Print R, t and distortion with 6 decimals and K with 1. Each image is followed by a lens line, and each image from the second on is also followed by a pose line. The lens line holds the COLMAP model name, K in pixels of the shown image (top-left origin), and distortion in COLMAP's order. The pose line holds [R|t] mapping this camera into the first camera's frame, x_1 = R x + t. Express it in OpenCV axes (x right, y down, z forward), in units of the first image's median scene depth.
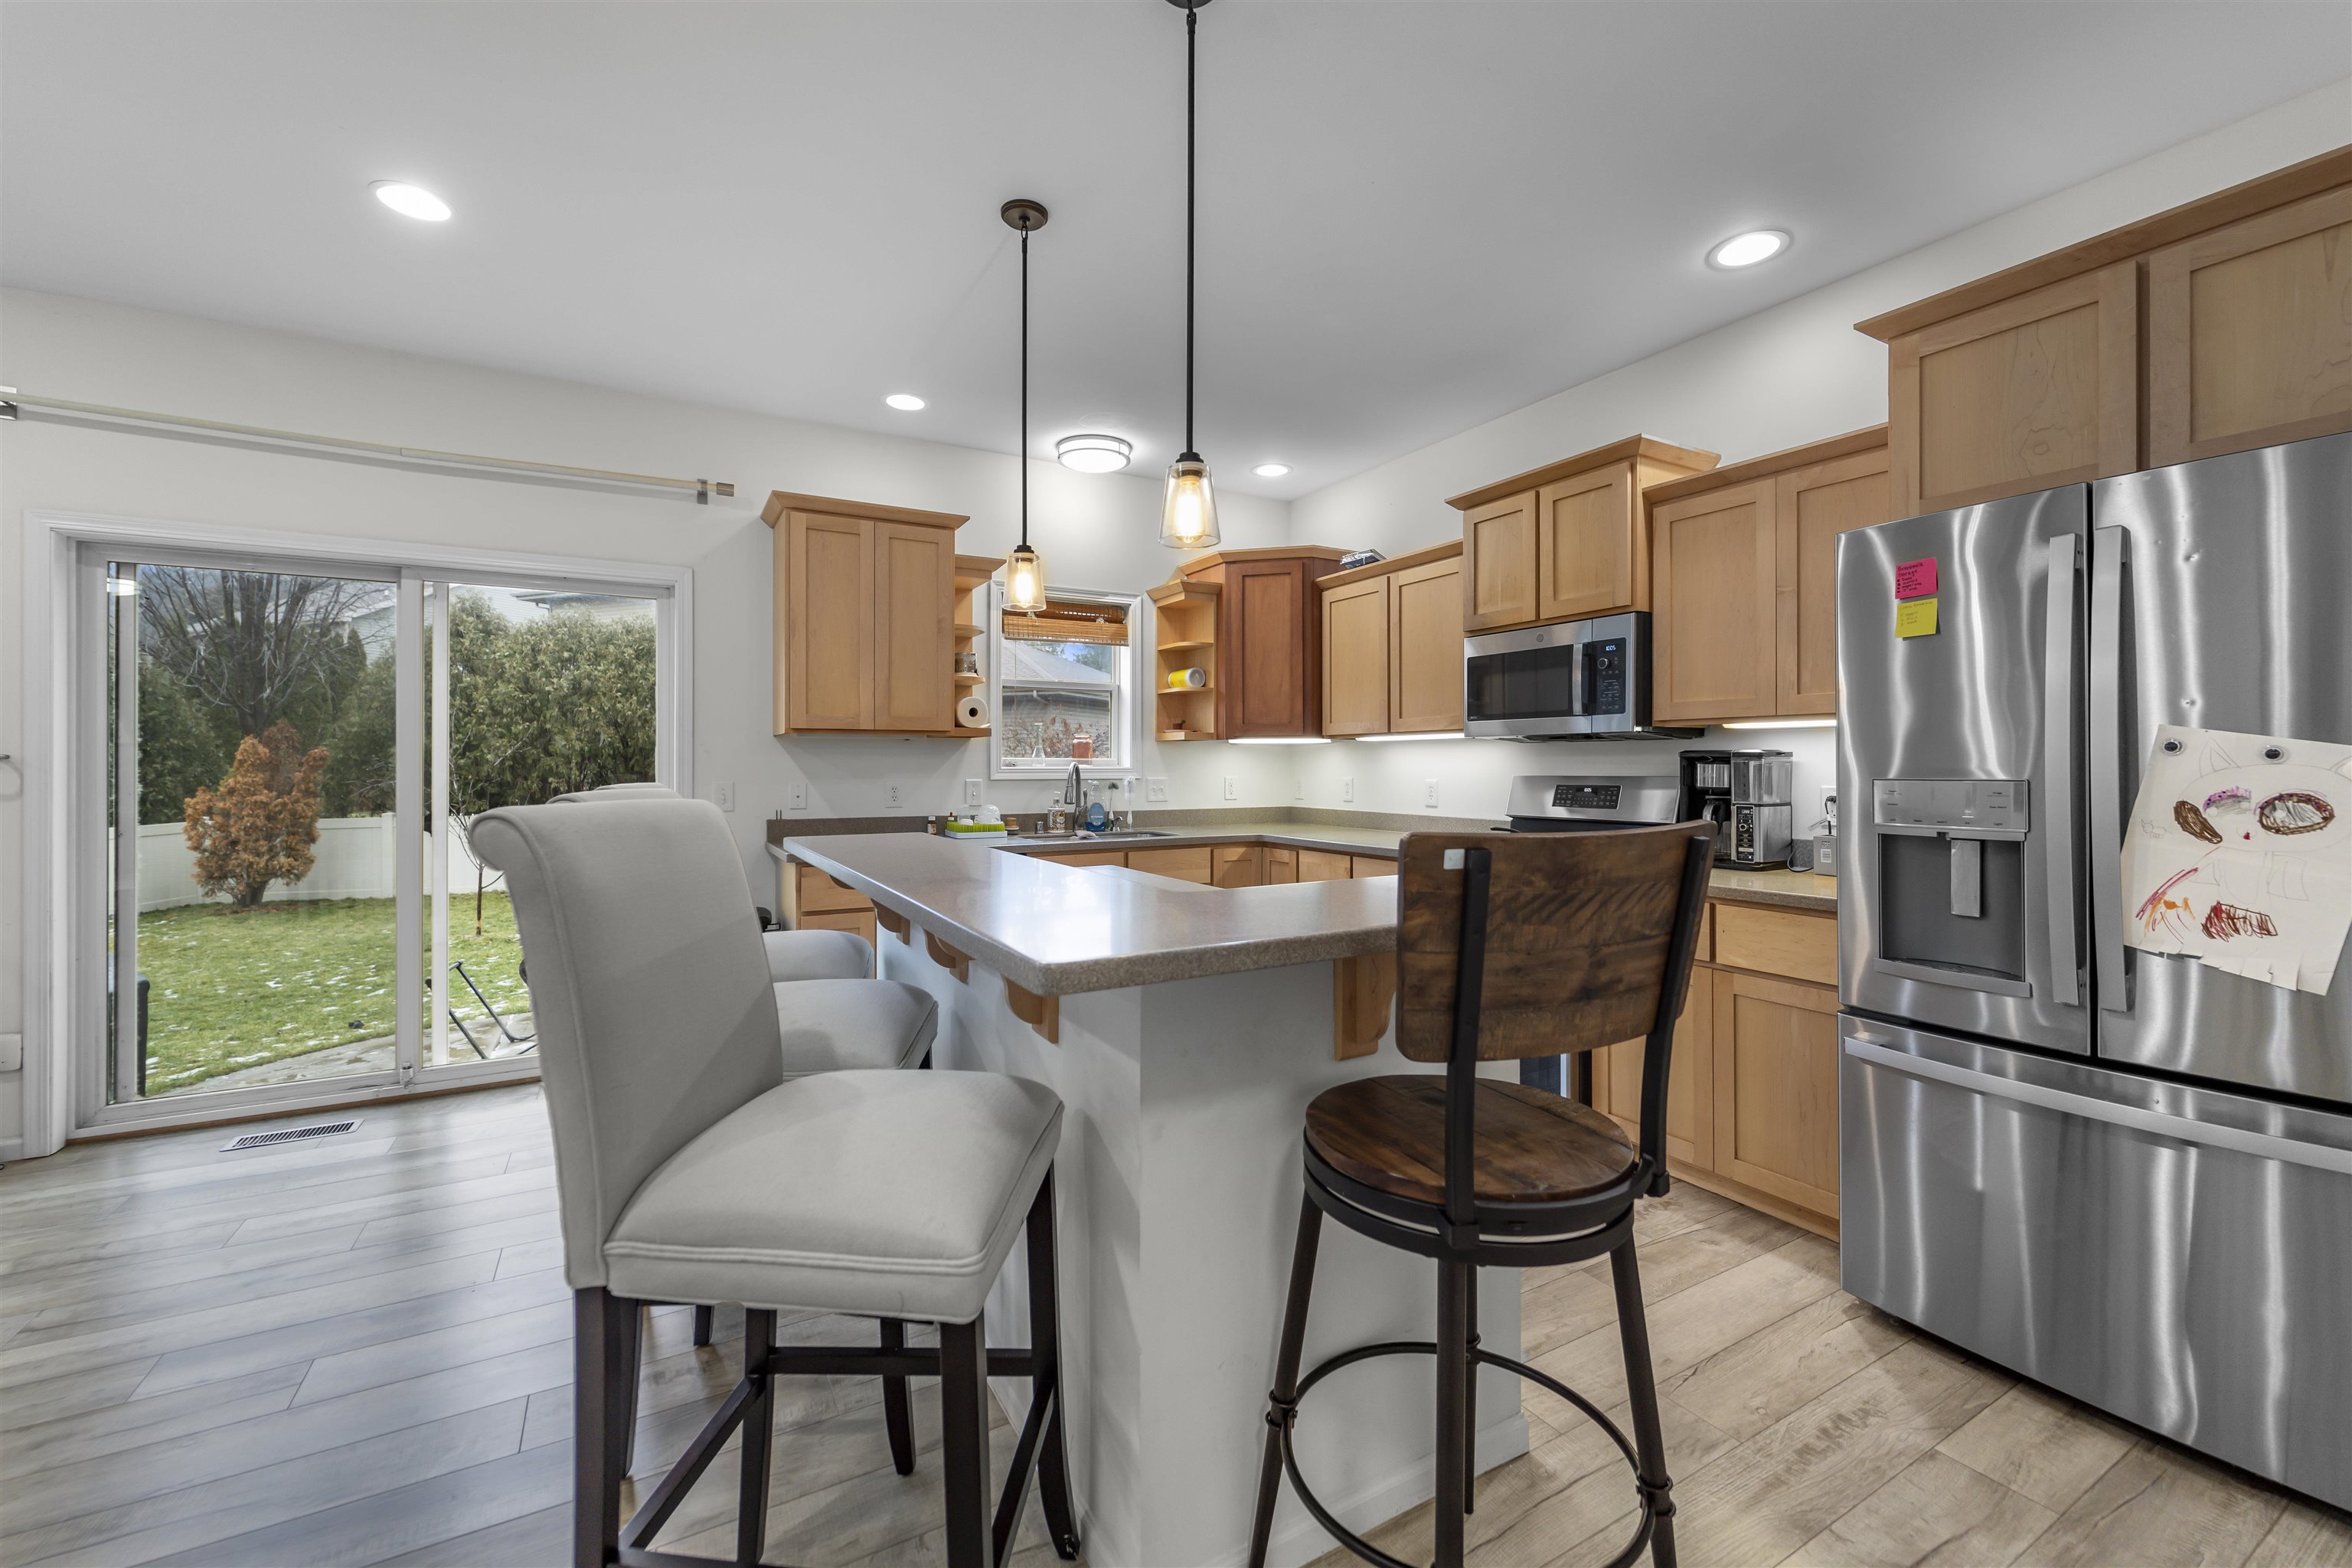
lens RADIAL K [[947.8, 0, 1181.8], [0, 947.8, 769.3], [0, 0, 1]] dist [-0.001610, -0.000502]
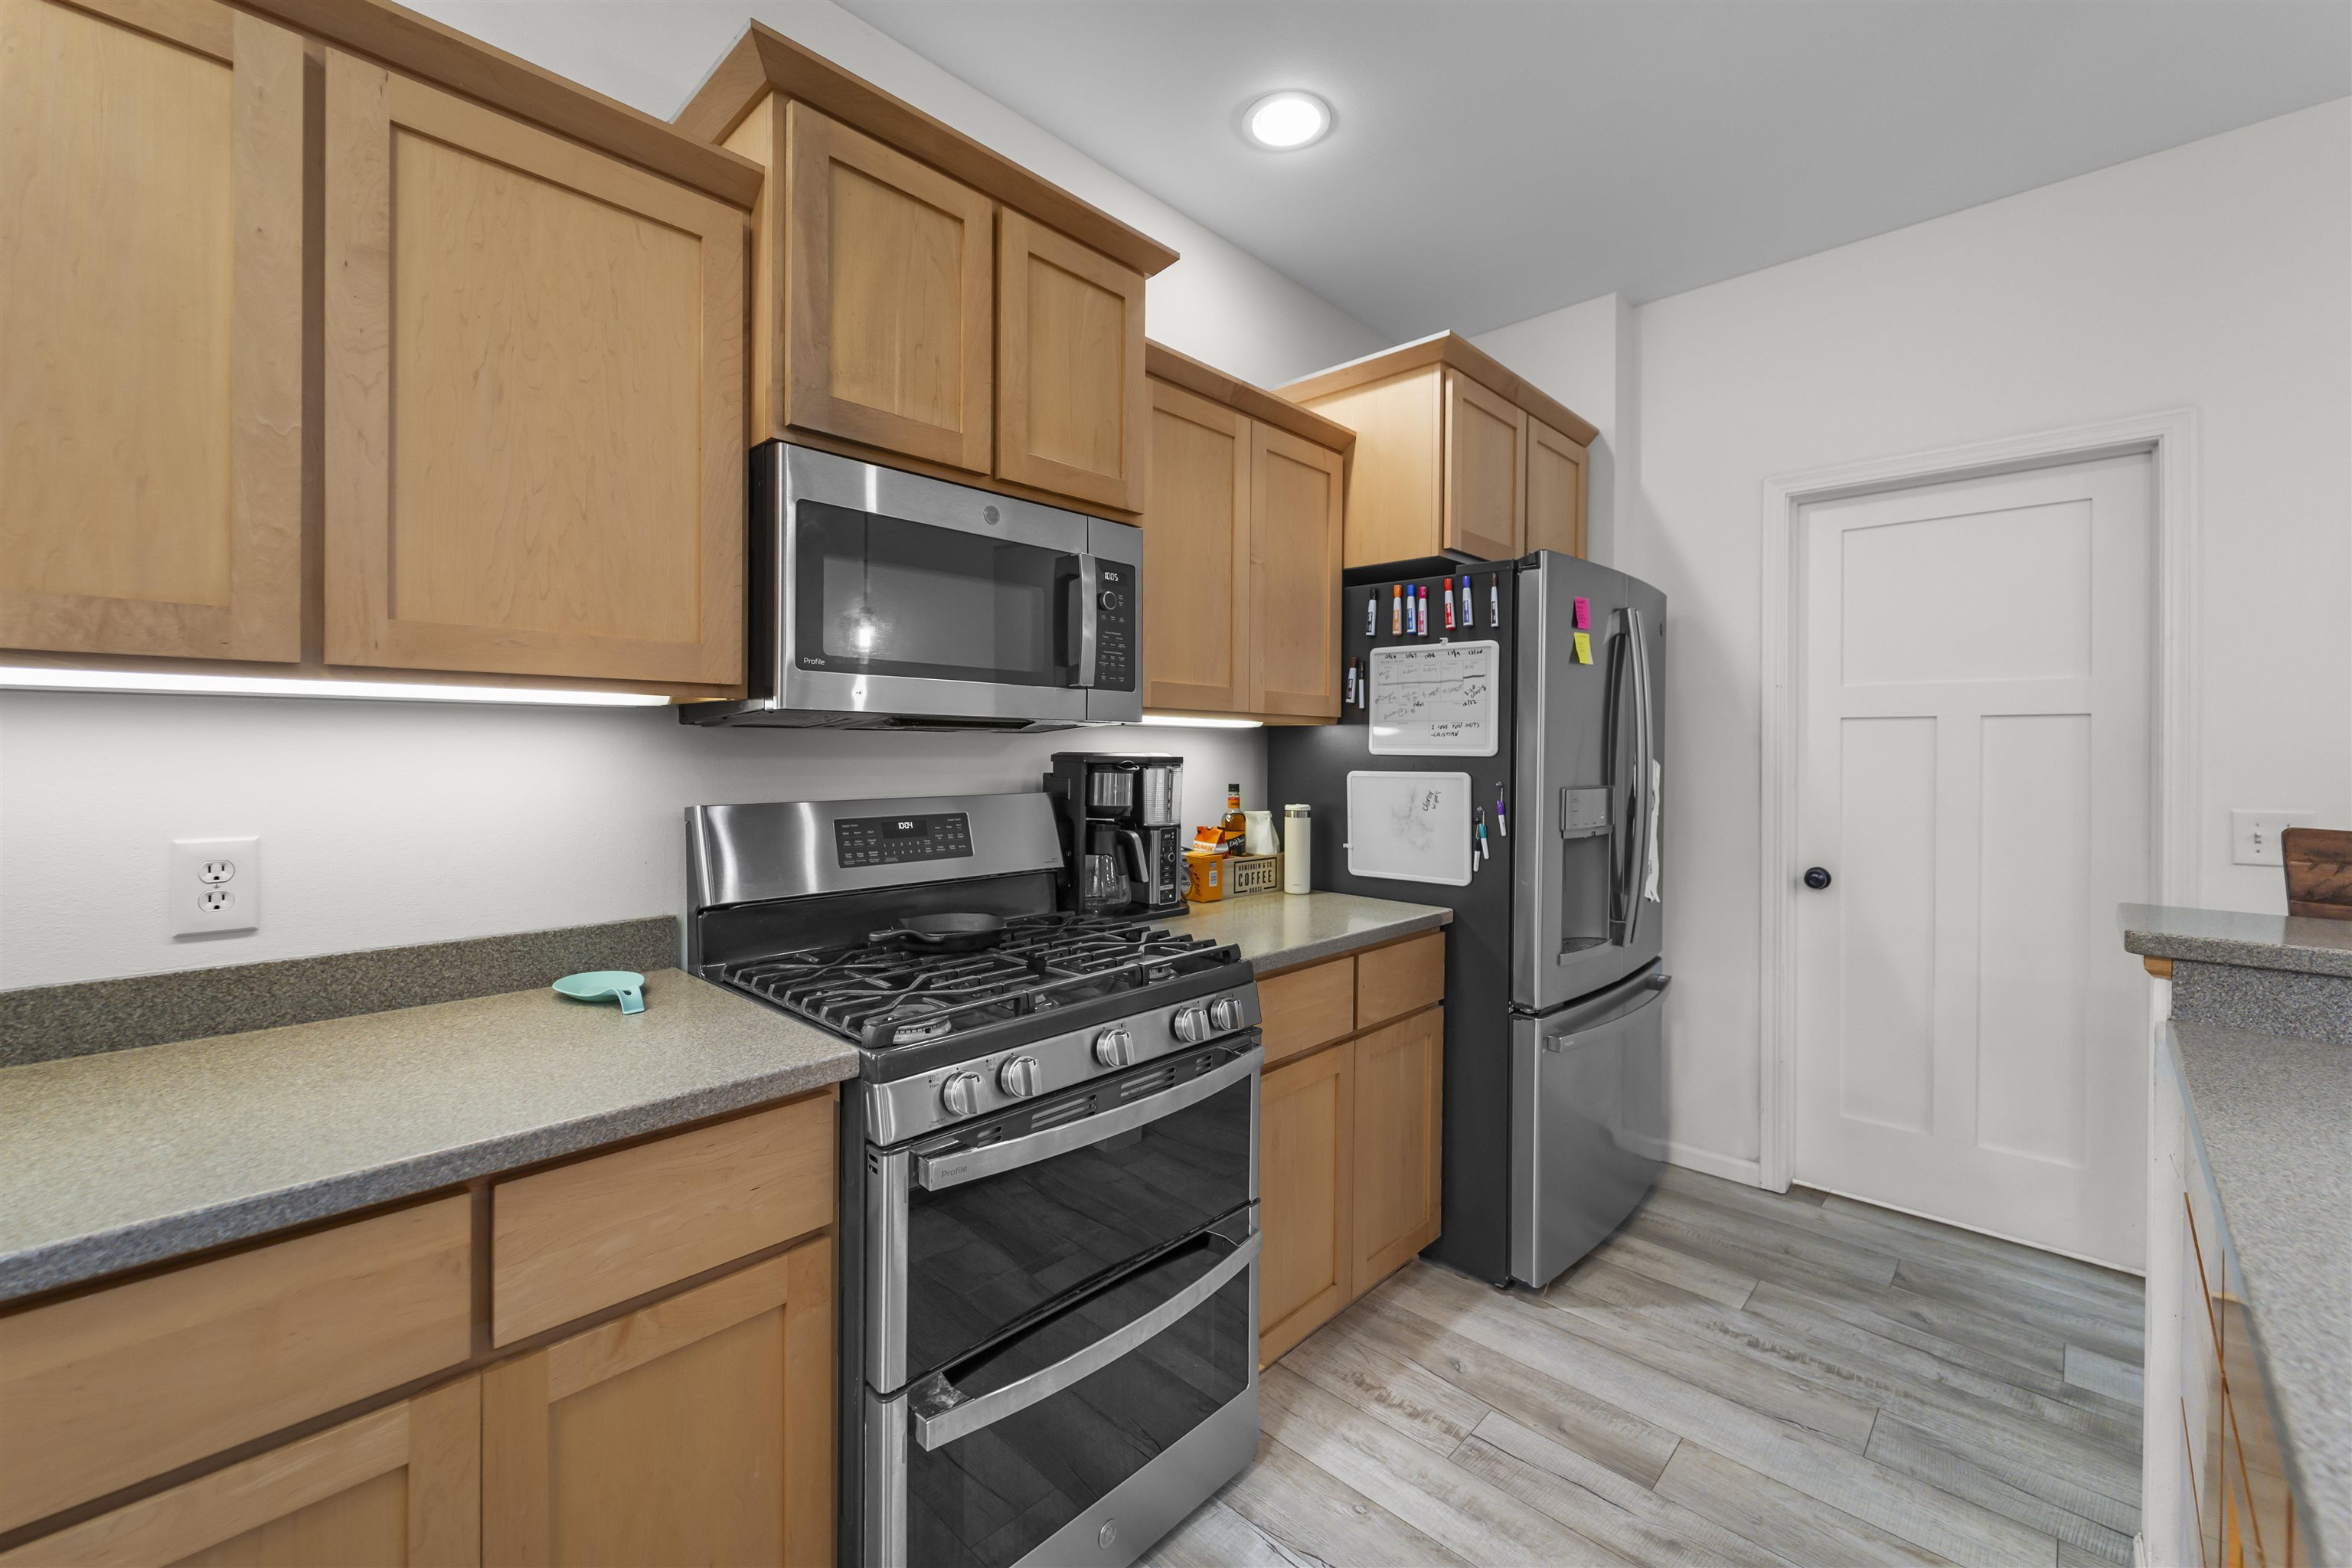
lens RADIAL K [[957.7, 0, 1184.9], [0, 957.7, 753.1], [0, 0, 1]] dist [0.001498, 0.000030]
pose [[-0.287331, -0.003838, 0.957824, -0.105934], [-0.001661, 0.999992, 0.003508, -0.018757], [-0.957830, -0.000583, -0.287335, 0.956876]]
